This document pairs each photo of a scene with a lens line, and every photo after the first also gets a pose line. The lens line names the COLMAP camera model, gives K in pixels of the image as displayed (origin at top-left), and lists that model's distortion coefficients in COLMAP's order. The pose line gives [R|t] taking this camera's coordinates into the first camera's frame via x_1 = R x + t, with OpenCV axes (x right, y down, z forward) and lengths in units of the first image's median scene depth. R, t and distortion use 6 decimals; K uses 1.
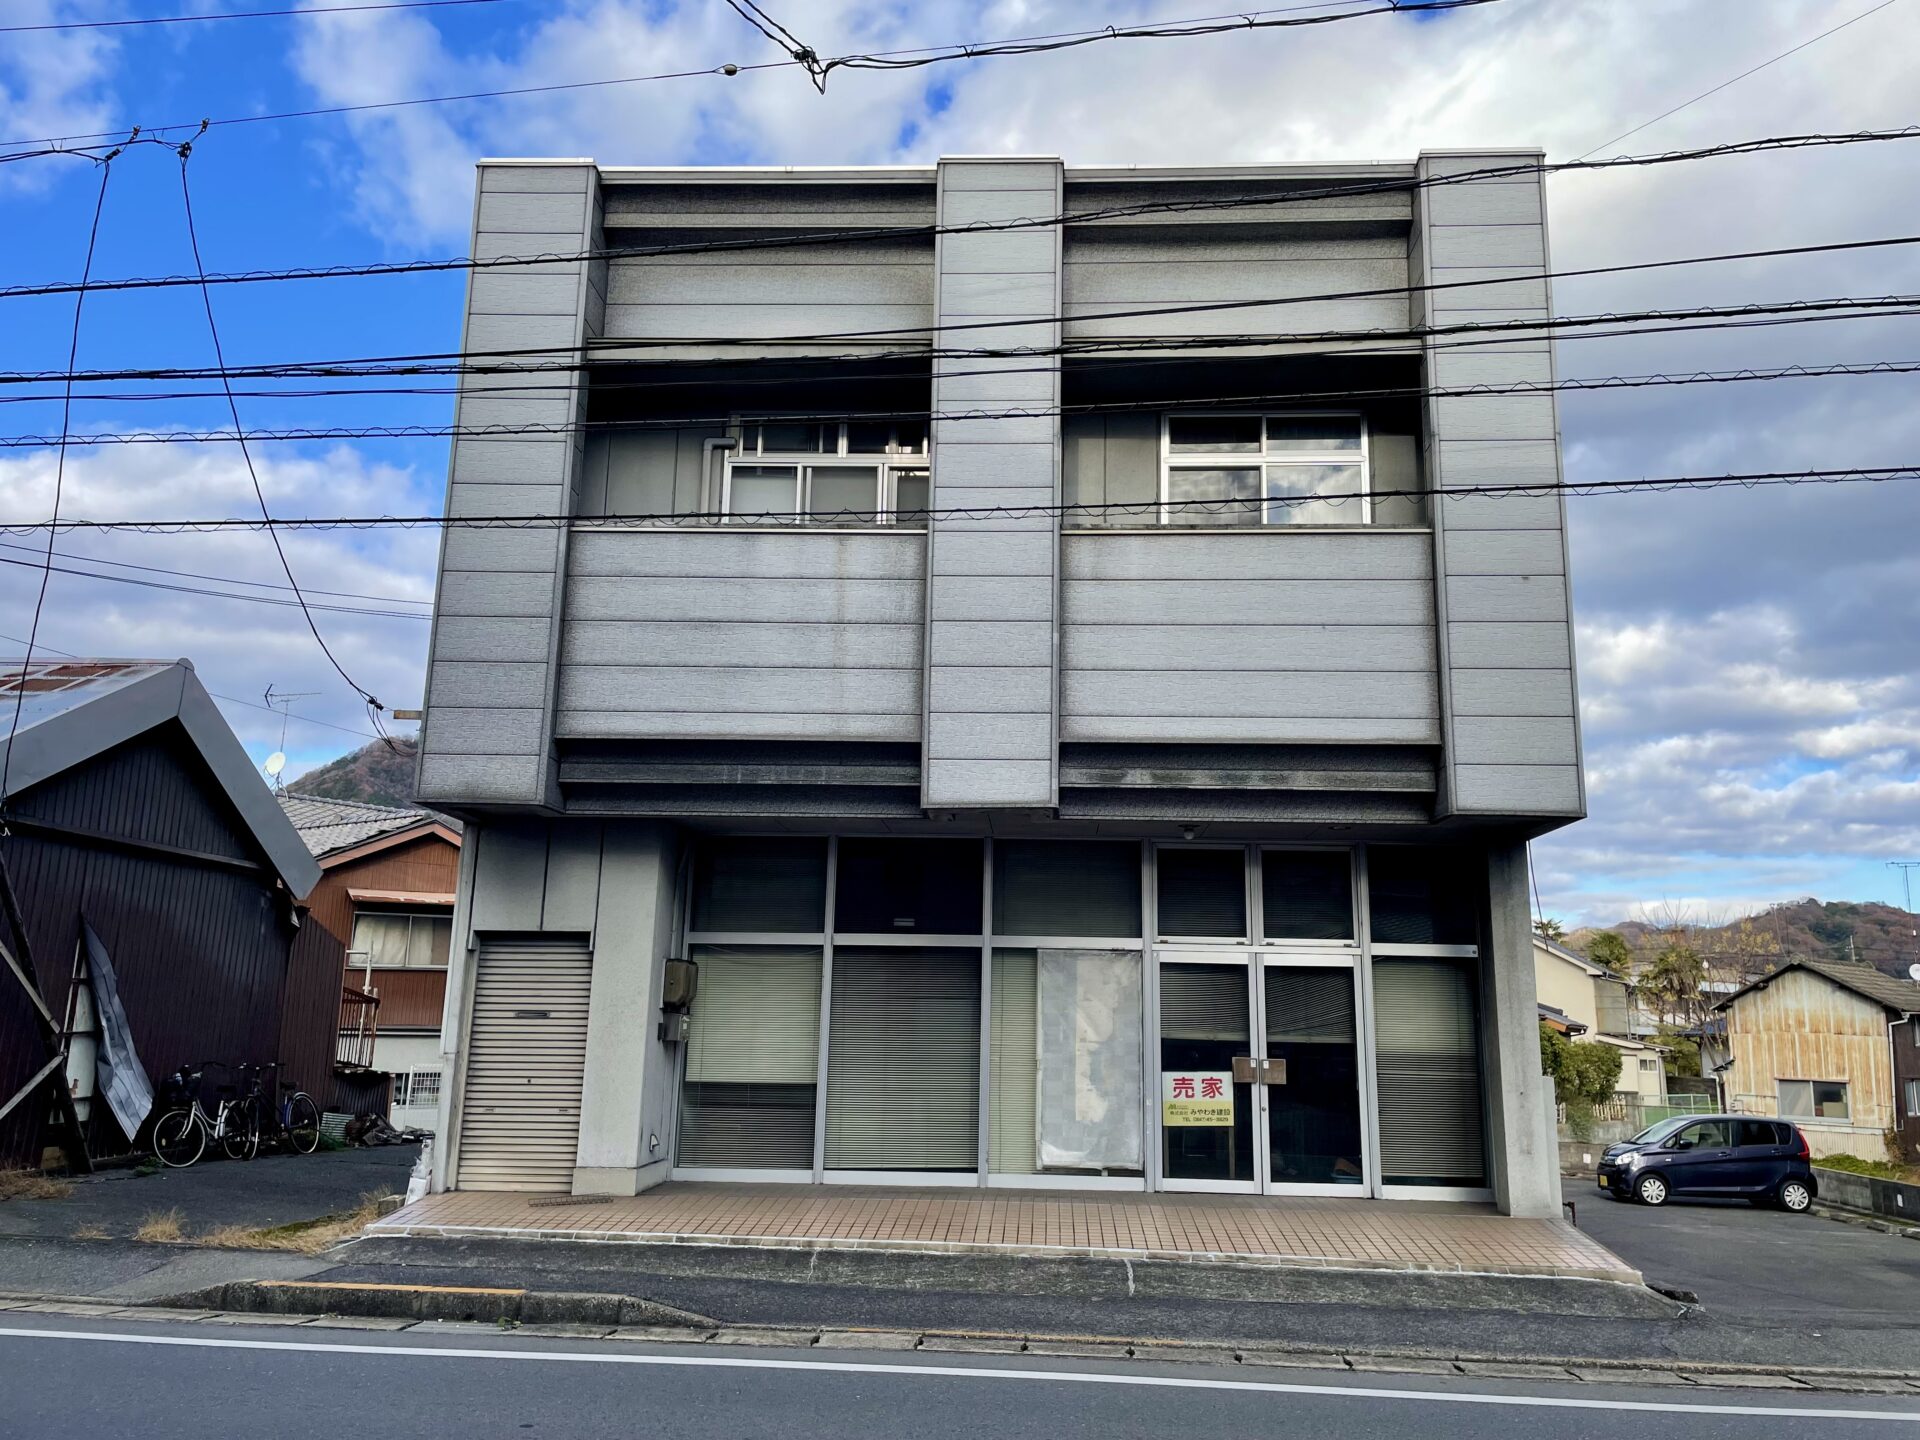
lens RADIAL K [[1452.5, 0, 984.0], [0, 1452.5, 712.7], [0, 0, 1]] dist [0.096287, -0.125419]
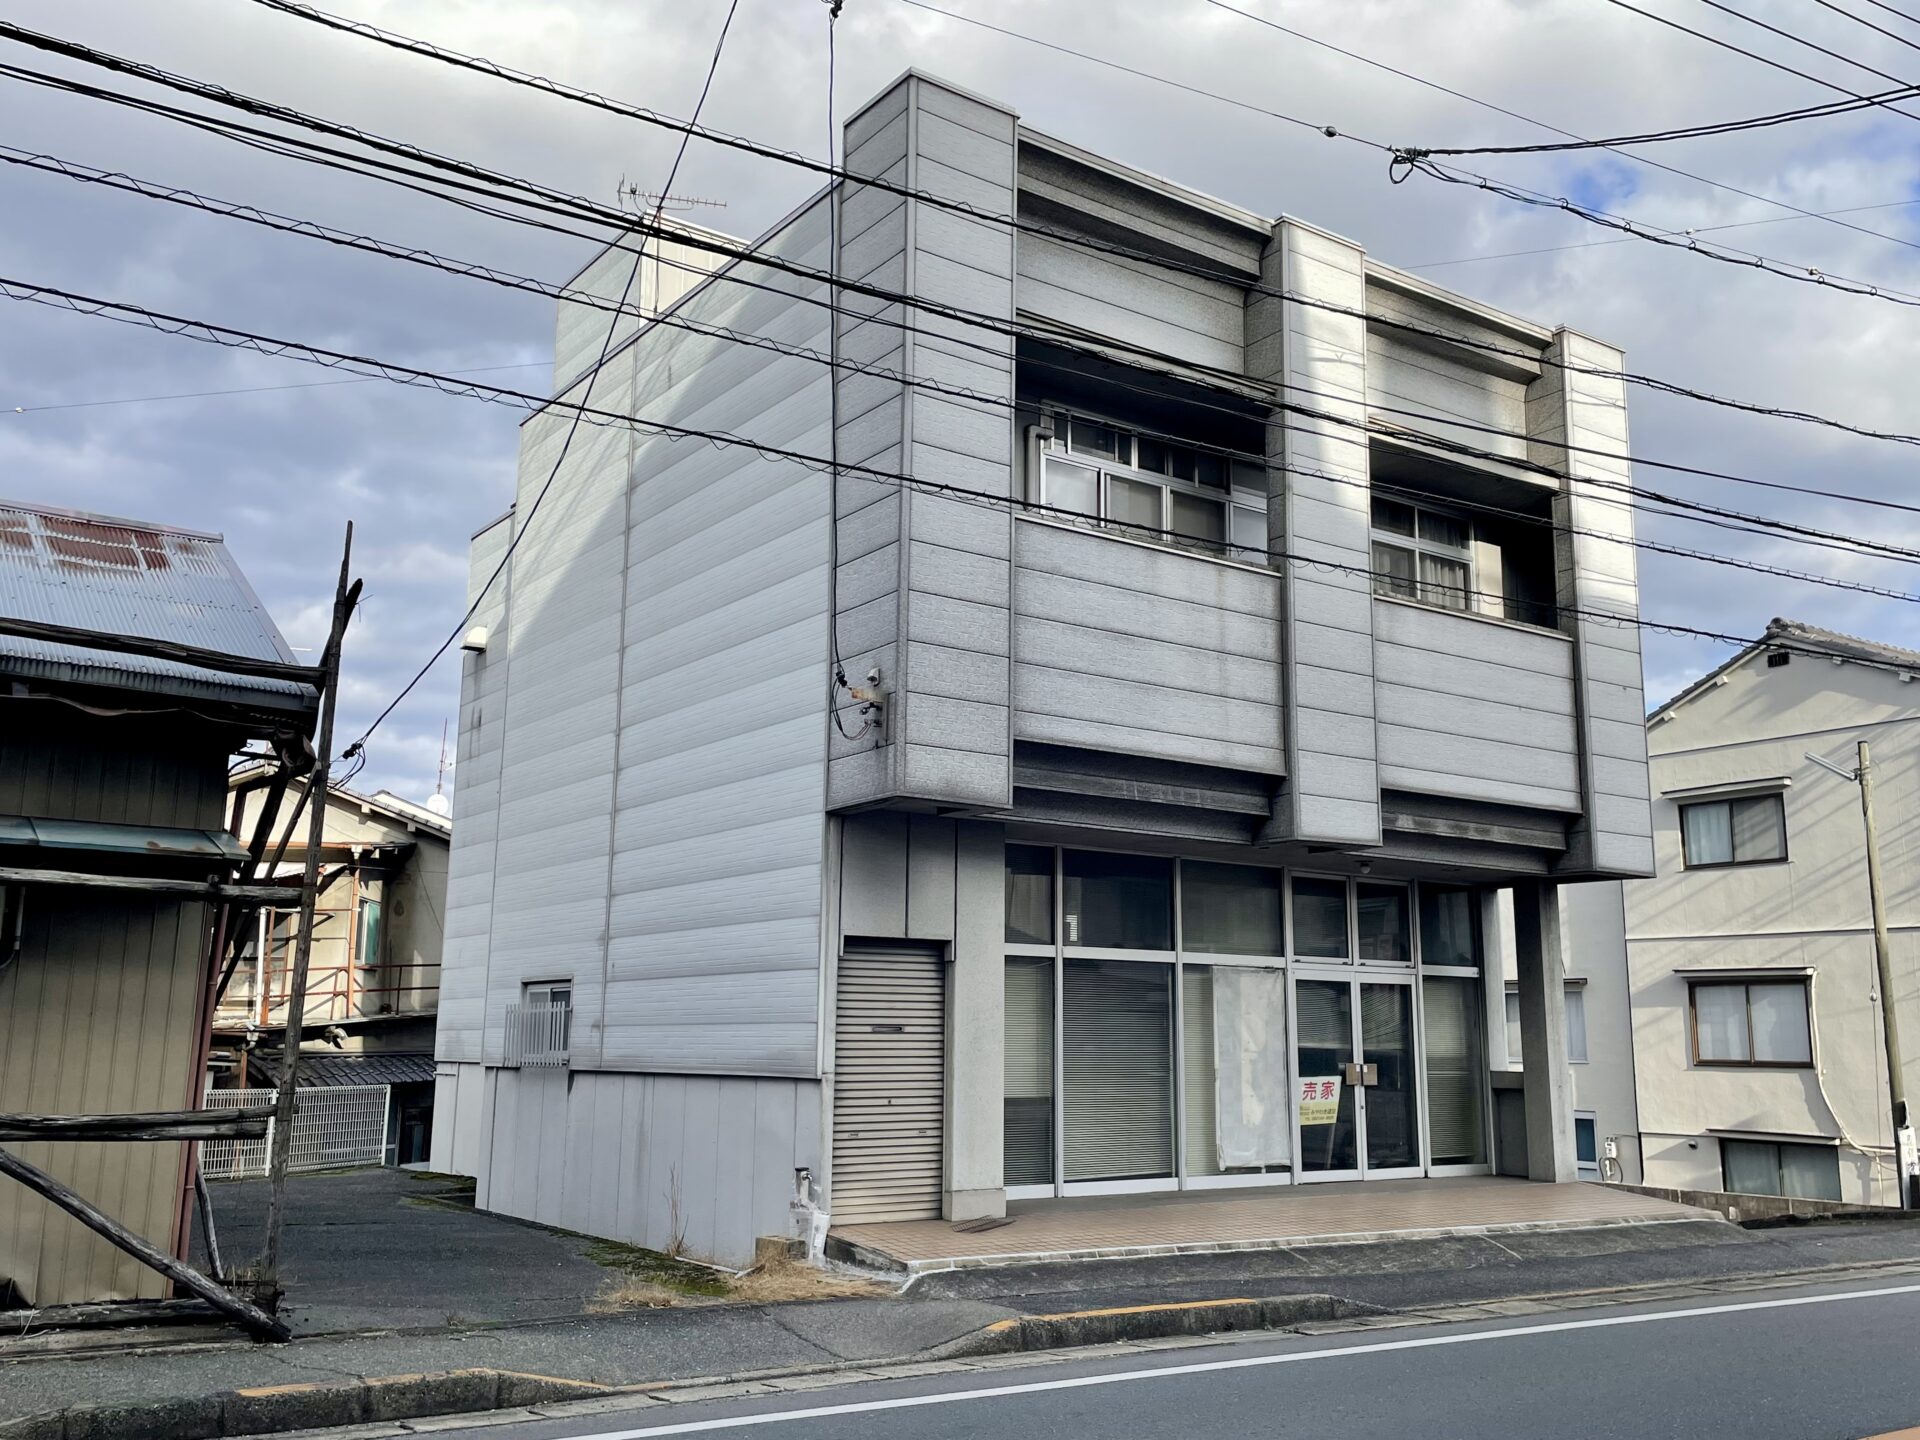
lens RADIAL K [[1719.6, 0, 987.4], [0, 1719.6, 706.3], [0, 0, 1]] dist [0.106613, -0.154957]
pose [[0.781872, 0.106458, 0.614282, -0.908229], [-0.126382, 0.991920, -0.011044, 0.010110], [-0.610494, -0.068999, 0.789010, 0.125105]]
